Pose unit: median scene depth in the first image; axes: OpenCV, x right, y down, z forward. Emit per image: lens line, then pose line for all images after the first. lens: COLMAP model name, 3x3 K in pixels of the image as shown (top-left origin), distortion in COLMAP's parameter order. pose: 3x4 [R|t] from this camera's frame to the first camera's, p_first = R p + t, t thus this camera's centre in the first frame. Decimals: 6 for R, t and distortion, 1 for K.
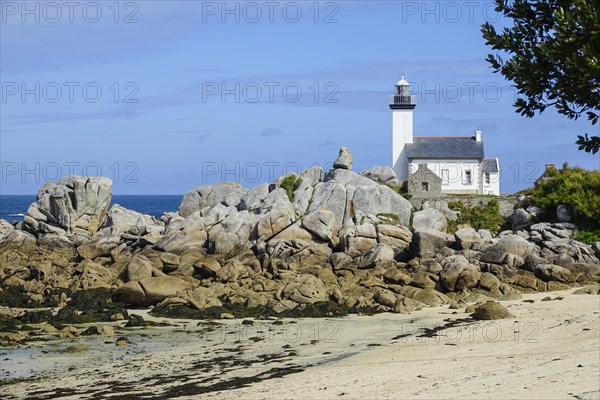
lens RADIAL K [[1459.4, 0, 300.0], [0, 1459.4, 200.0], [0, 0, 1]] dist [0.017664, -0.074377]
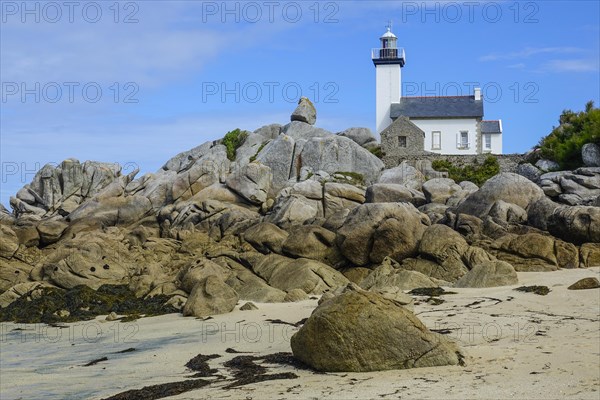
lens RADIAL K [[878.8, 0, 300.0], [0, 878.8, 200.0], [0, 0, 1]] dist [0.009398, 0.040571]
pose [[0.993681, 0.000833, -0.112234, 0.089927], [-0.004268, 0.999530, -0.030372, 0.039230], [0.112156, 0.030659, 0.993217, 0.564561]]
